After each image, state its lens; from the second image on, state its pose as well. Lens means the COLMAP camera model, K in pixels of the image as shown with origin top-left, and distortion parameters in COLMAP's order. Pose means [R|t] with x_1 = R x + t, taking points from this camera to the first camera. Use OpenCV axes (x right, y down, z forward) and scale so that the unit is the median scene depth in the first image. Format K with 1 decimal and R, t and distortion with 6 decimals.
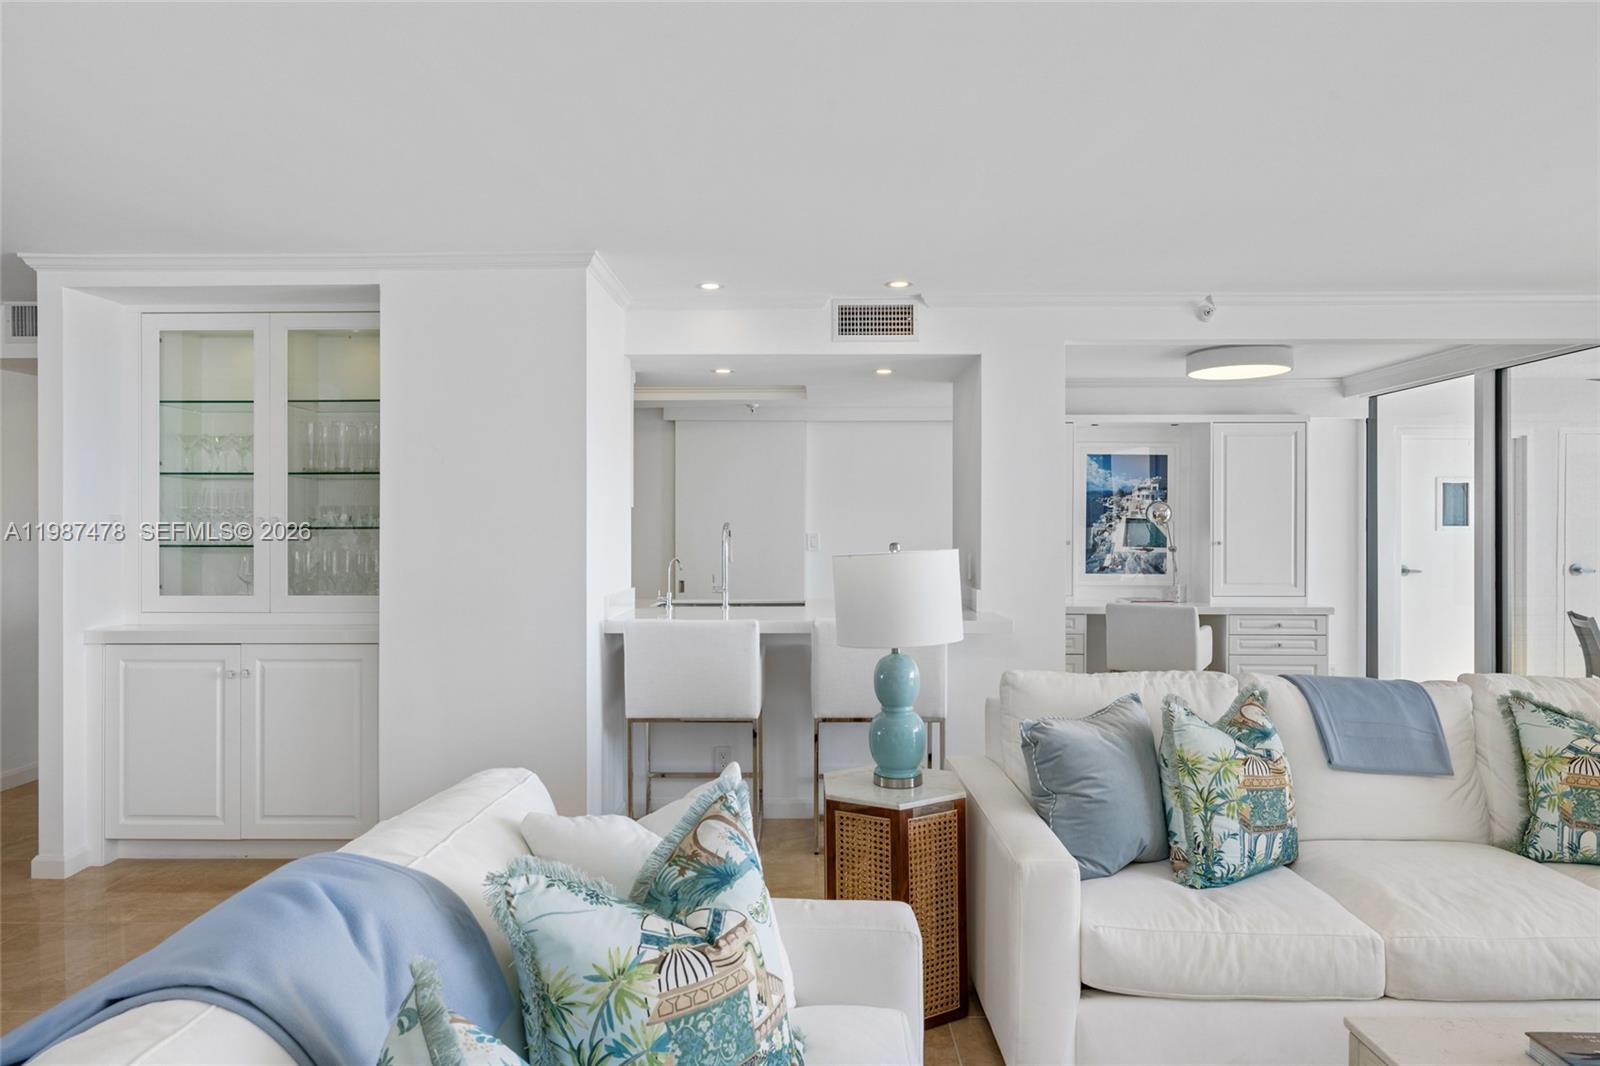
lens RADIAL K [[967.9, 0, 798.3], [0, 967.9, 531.8], [0, 0, 1]] dist [-0.000219, -0.000877]
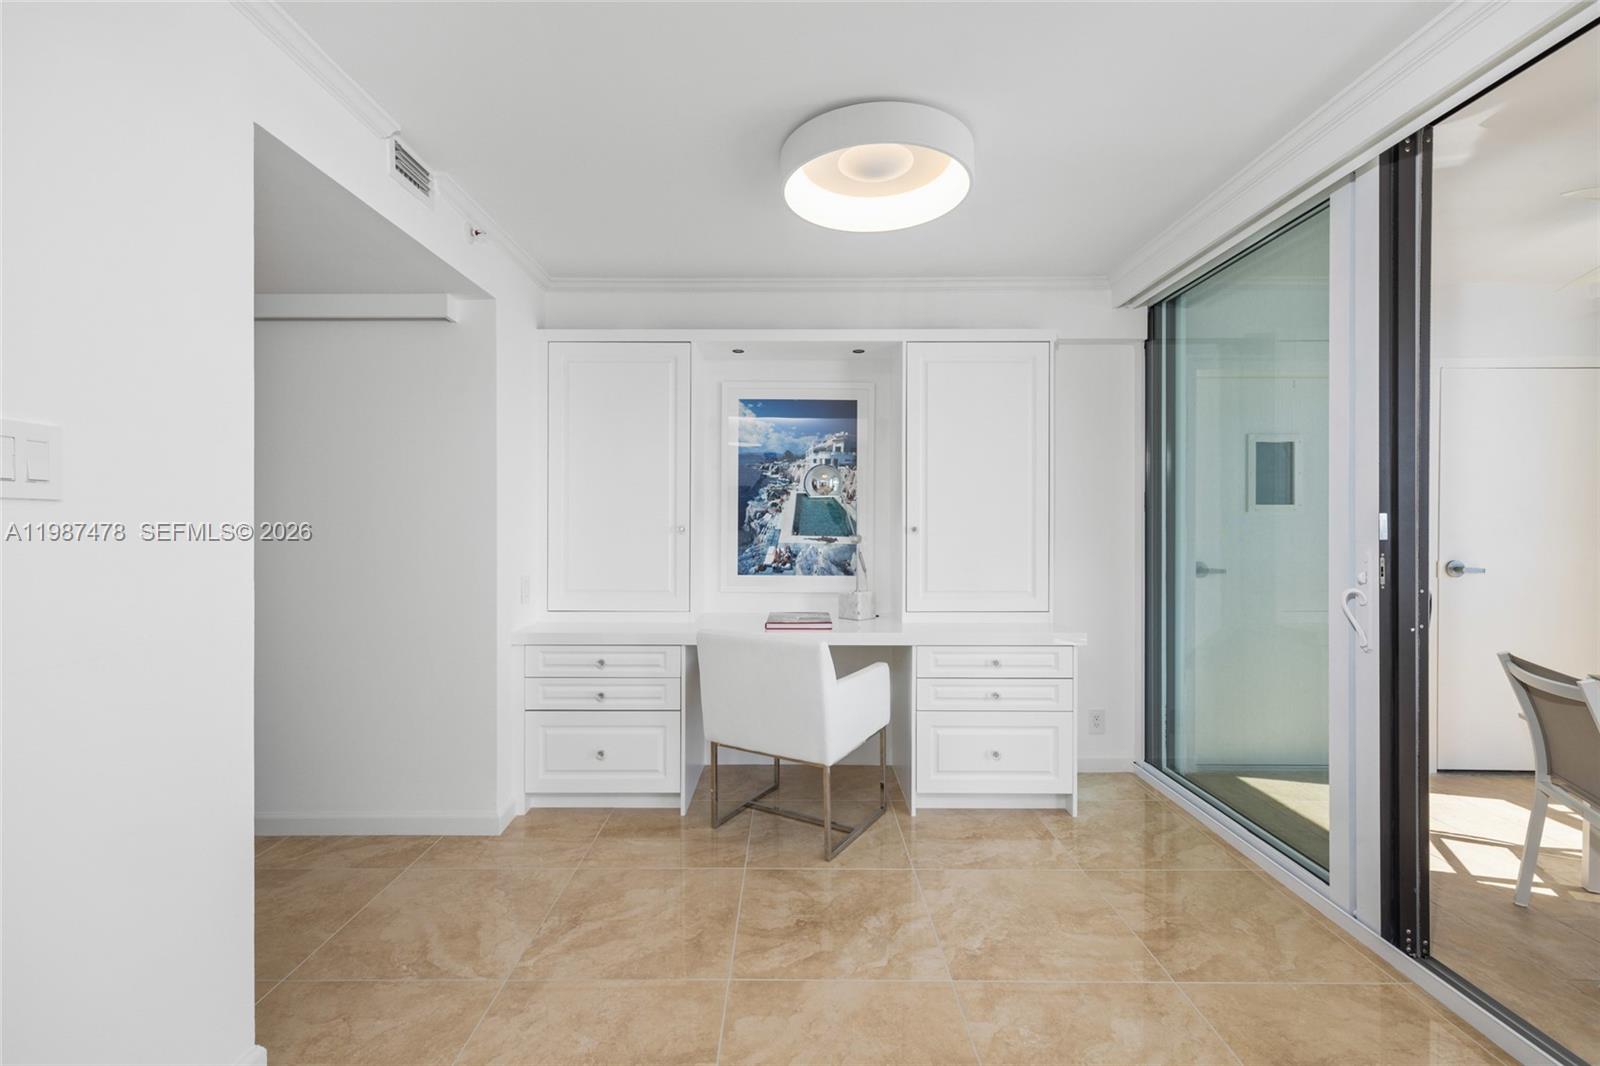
lens RADIAL K [[676.9, 0, 800.2], [0, 676.9, 533.2], [0, 0, 1]] dist [0.000767, 0.000180]
pose [[0.999770, -0.001517, 0.021409, 0.331115], [0.001382, 0.999979, 0.006317, 0.010879], [-0.021418, -0.006285, 0.999751, 0.524840]]
